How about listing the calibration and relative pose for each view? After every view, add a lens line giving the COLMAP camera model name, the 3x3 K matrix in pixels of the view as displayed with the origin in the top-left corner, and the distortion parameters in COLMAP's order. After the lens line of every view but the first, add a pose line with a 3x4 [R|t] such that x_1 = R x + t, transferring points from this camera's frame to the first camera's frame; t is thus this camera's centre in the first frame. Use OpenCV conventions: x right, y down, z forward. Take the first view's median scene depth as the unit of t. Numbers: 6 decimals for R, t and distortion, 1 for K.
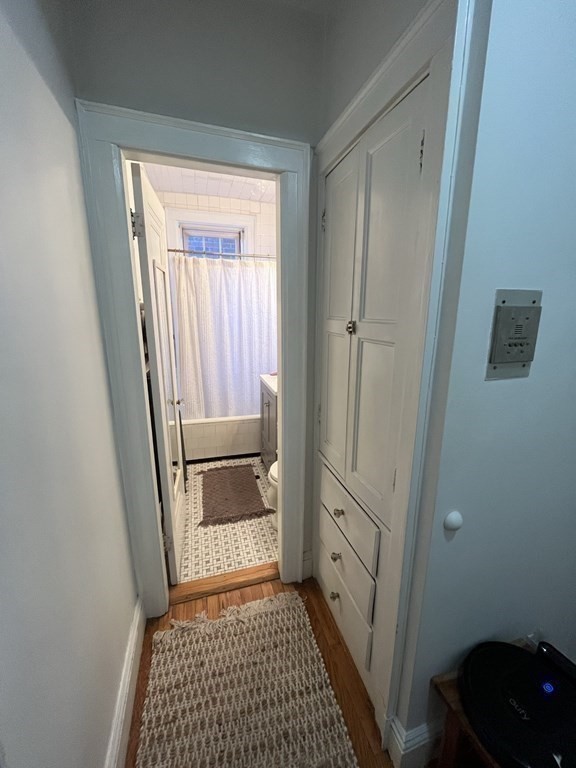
lens RADIAL K [[312.6, 0, 287.0], [0, 312.6, 382.1], [0, 0, 1]] dist [-0.002188, -0.000161]
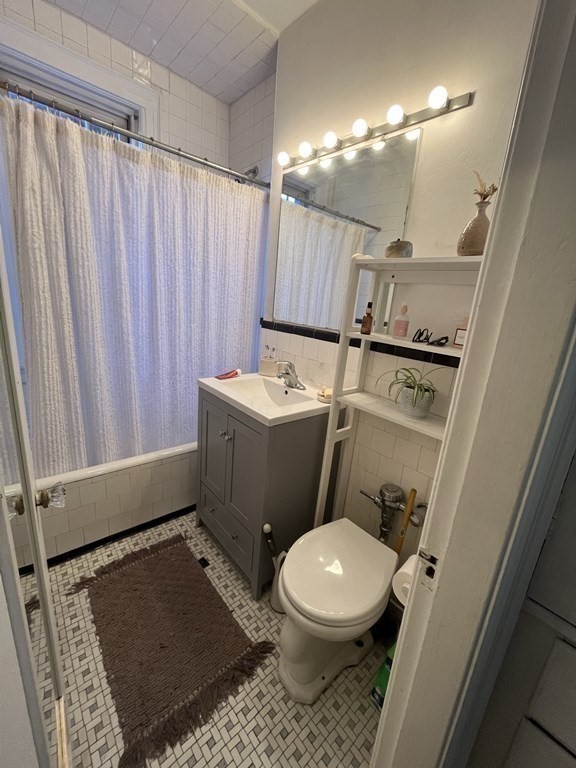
lens RADIAL K [[312.6, 0, 289.6], [0, 312.6, 379.5], [0, 0, 1]] dist [-0.002188, -0.000161]
pose [[0.901074, -0.040028, 0.431814, -0.177958], [0.020107, 0.998516, 0.050601, -0.046552], [-0.433199, -0.036913, 0.900542, 0.427042]]
